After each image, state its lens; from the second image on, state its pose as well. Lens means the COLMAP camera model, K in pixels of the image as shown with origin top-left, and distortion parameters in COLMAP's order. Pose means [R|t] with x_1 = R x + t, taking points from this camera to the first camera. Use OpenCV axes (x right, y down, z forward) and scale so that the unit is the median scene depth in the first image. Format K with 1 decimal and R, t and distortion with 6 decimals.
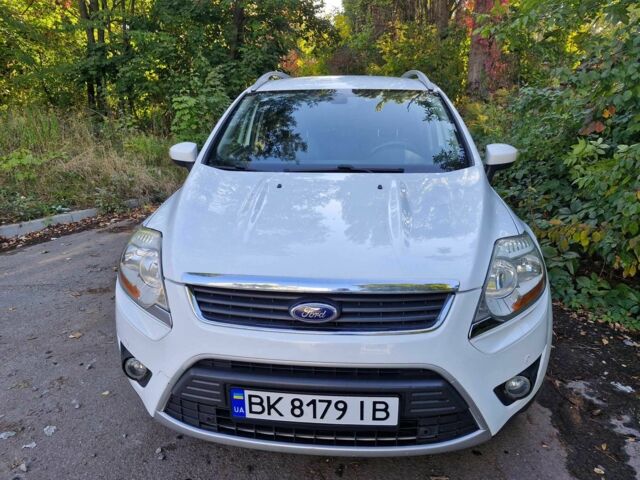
lens RADIAL K [[484.1, 0, 320.0], [0, 484.1, 240.0], [0, 0, 1]] dist [0.004714, -0.006205]
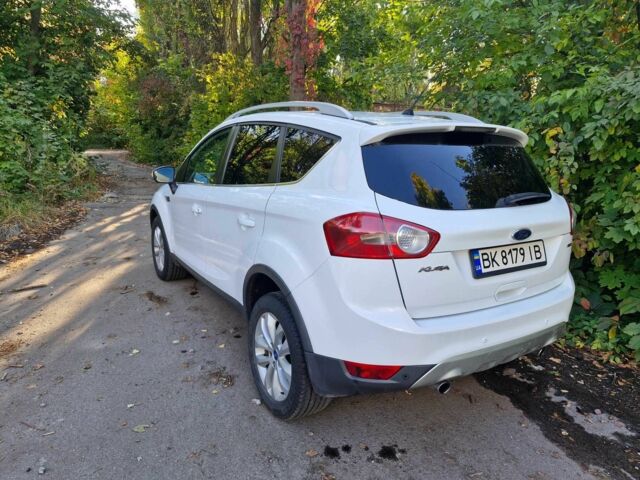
lens RADIAL K [[484.1, 0, 320.0], [0, 484.1, 240.0], [0, 0, 1]] dist [0.004714, -0.006205]
pose [[0.883984, -0.064599, 0.463032, -0.541905], [0.086832, 0.995861, -0.026838, -0.059361], [-0.459382, 0.063931, 0.885935, 0.107834]]
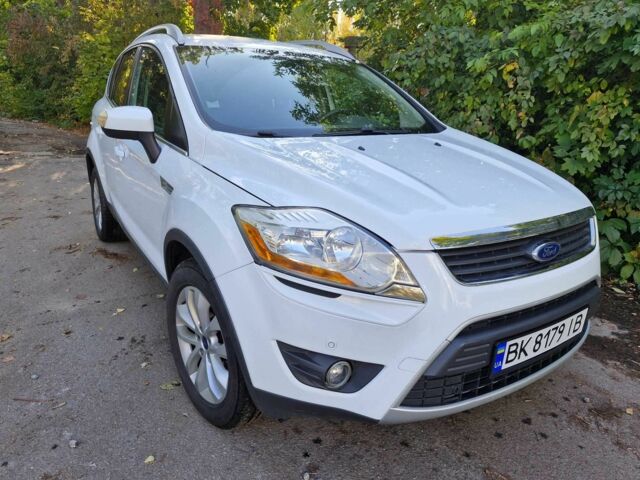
lens RADIAL K [[484.1, 0, 320.0], [0, 484.1, 240.0], [0, 0, 1]] dist [0.004714, -0.006205]
pose [[0.752941, -0.159093, 0.638568, -0.804963], [0.139197, 0.986885, 0.081744, -0.024044], [-0.643198, 0.027338, 0.765212, 0.369332]]
